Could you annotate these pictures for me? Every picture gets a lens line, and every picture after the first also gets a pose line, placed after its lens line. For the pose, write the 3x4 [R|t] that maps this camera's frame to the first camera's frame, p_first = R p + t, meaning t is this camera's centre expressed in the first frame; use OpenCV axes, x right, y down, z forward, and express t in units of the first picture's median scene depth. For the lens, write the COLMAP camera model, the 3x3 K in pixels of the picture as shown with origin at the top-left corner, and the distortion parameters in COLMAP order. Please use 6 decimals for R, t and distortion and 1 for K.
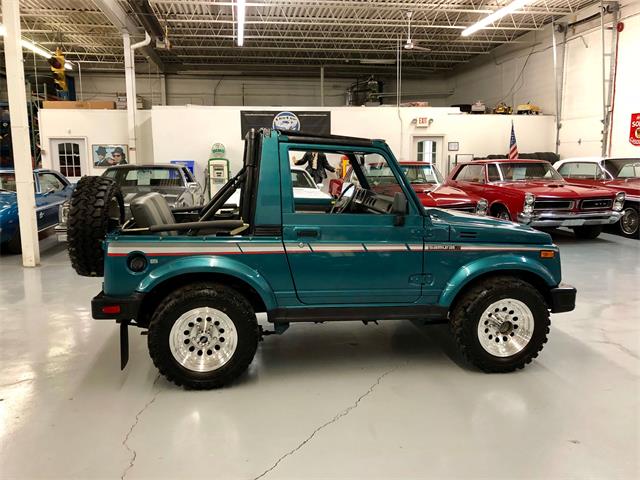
lens RADIAL K [[527.1, 0, 317.4], [0, 527.1, 238.4], [0, 0, 1]] dist [0.019736, -0.015298]
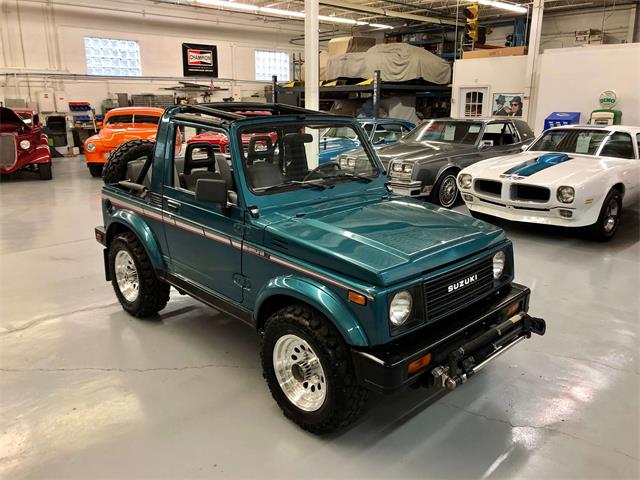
lens RADIAL K [[527.1, 0, 311.9], [0, 527.1, 234.9], [0, 0, 1]] dist [0.019736, -0.015298]
pose [[0.568200, 0.207913, -0.796192, 0.243784], [-0.124772, 0.978135, 0.166382, -0.040901], [0.813376, 0.004804, 0.581718, 0.147809]]
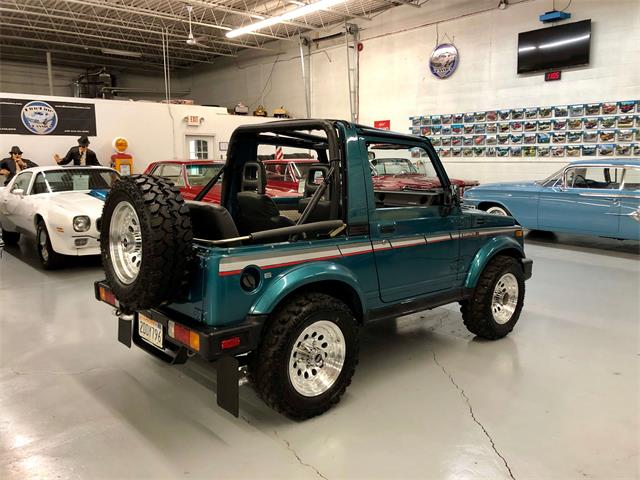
lens RADIAL K [[527.1, 0, 319.8], [0, 527.1, 238.8], [0, 0, 1]] dist [0.019736, -0.015298]
pose [[0.836701, -0.081084, 0.541624, -0.159537], [0.081754, 0.996390, 0.022870, -0.006116], [-0.541523, 0.025144, 0.840310, 0.060965]]
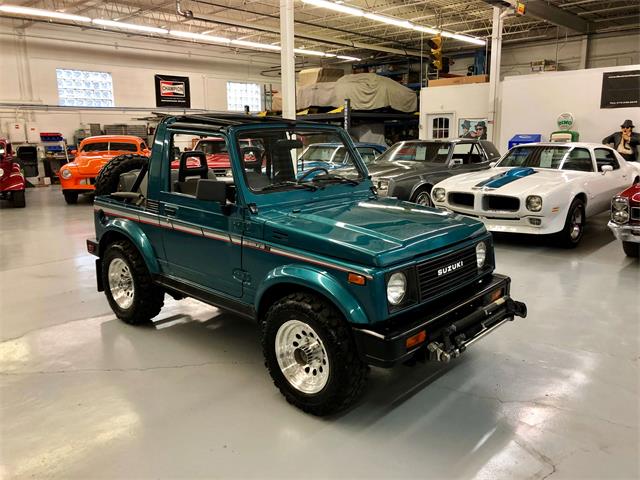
lens RADIAL K [[527.1, 0, 313.6], [0, 527.1, 232.7], [0, 0, 1]] dist [0.019736, -0.015298]
pose [[0.618282, 0.143767, -0.772696, 0.250996], [-0.108486, 0.989328, 0.097267, -0.025823], [0.778433, 0.023688, 0.627280, 0.131047]]
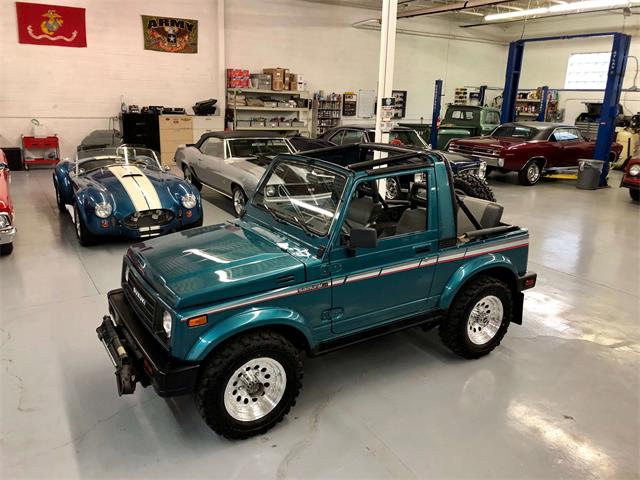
lens RADIAL K [[527.1, 0, 319.9], [0, 527.1, 235.2], [0, 0, 1]] dist [0.019736, -0.015298]
pose [[-0.922174, 0.076329, -0.379169, 0.131281], [-0.083322, 0.918110, 0.387468, -0.125946], [0.377694, 0.388906, -0.840297, 0.545621]]
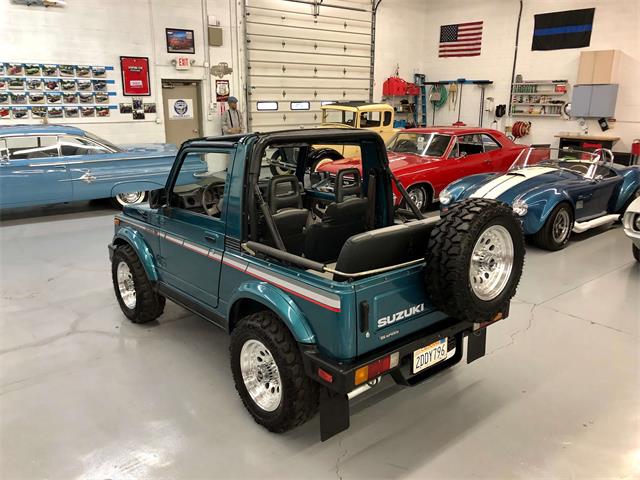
lens RADIAL K [[527.1, 0, 319.0], [0, 527.1, 237.7], [0, 0, 1]] dist [0.019736, -0.015298]
pose [[-0.515264, -0.218898, 0.828605, -0.248742], [0.127139, 0.936611, 0.326491, -0.091027], [-0.847549, 0.273577, -0.454772, 0.407046]]
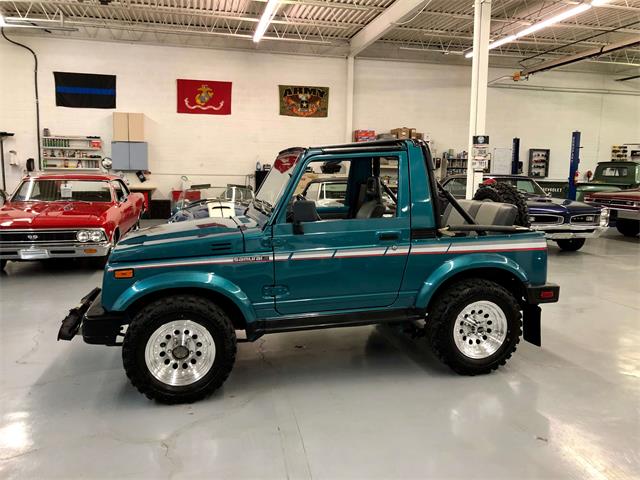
lens RADIAL K [[527.1, 0, 321.0], [0, 527.1, 238.0], [0, 0, 1]] dist [0.019736, -0.015298]
pose [[-0.996918, -0.000736, -0.078447, 0.031656], [-0.021903, 0.962803, 0.269315, -0.084467], [0.075331, 0.270203, -0.959852, 0.580389]]
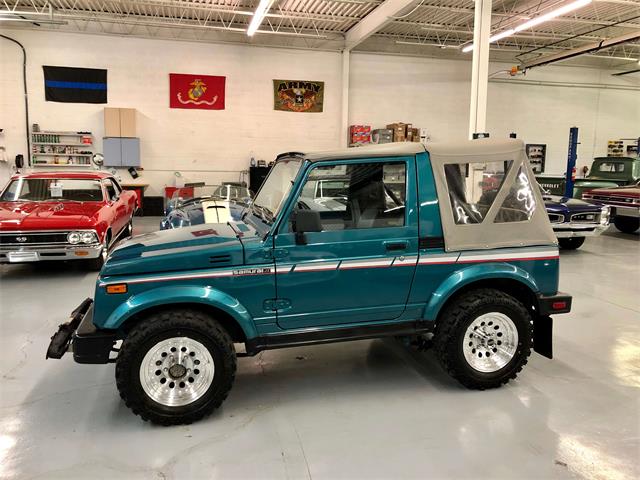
lens RADIAL K [[527.1, 0, 320.7], [0, 527.1, 236.7], [0, 0, 1]] dist [0.019736, -0.015298]
pose [[-0.995853, 0.002485, -0.090946, 0.035476], [-0.023129, 0.959871, 0.279486, -0.088519], [0.087991, 0.280431, -0.955833, 0.565933]]
